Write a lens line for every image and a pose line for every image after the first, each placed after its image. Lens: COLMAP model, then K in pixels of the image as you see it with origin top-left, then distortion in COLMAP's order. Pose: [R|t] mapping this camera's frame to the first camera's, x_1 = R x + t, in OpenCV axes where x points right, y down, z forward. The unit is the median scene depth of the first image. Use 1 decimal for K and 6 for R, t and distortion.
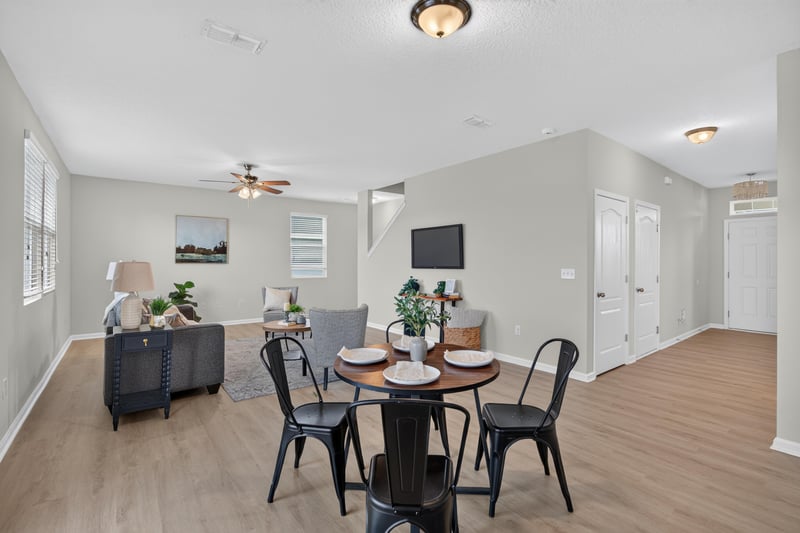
lens RADIAL K [[373.5, 0, 400.7], [0, 373.5, 265.0], [0, 0, 1]] dist [-0.009884, 0.000365]
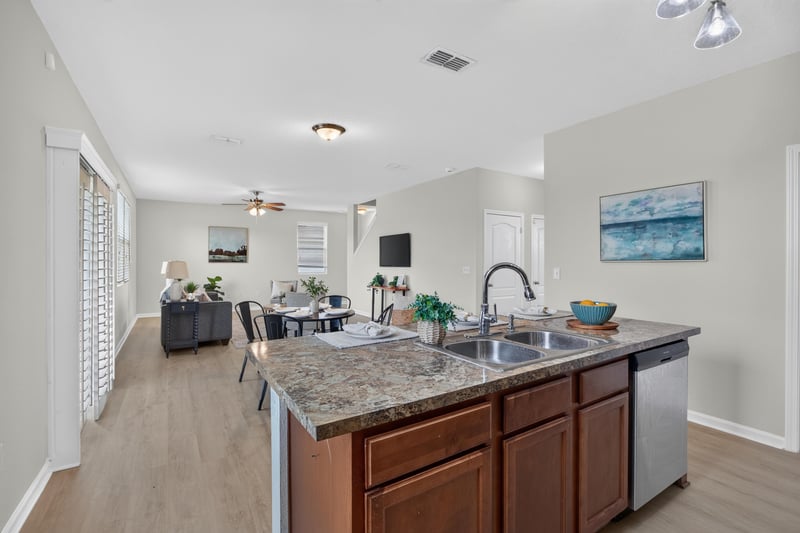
lens RADIAL K [[377.2, 0, 397.5], [0, 377.2, 266.9], [0, 0, 1]] dist [-0.009107, 0.000376]
pose [[0.994730, 0.001113, -0.102527, 0.232790], [-0.000432, 0.999978, 0.006661, 0.001646], [0.102533, -0.006581, 0.994708, -0.307408]]
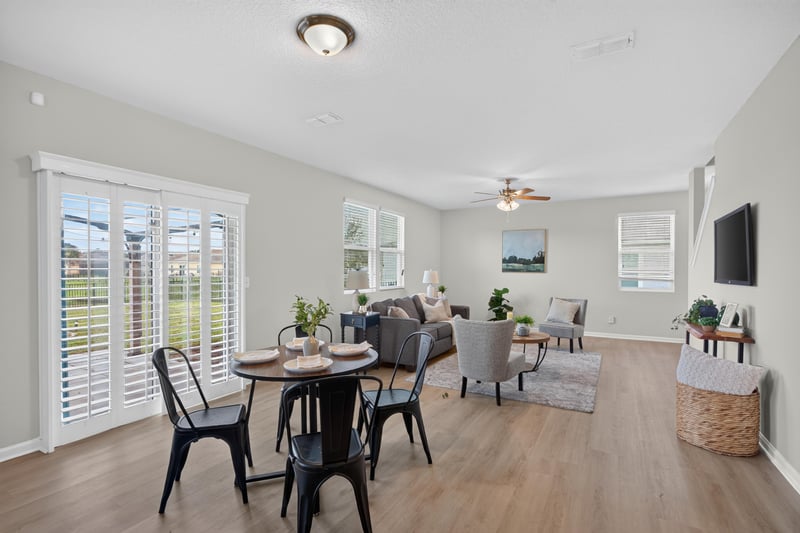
lens RADIAL K [[377.2, 0, 397.5], [0, 377.2, 266.9], [0, 0, 1]] dist [-0.009107, 0.000376]
pose [[0.369583, -0.005875, -0.929179, 0.426447], [-0.014878, 0.999814, -0.012240, -0.001718], [0.929078, 0.018347, 0.369427, 0.288804]]
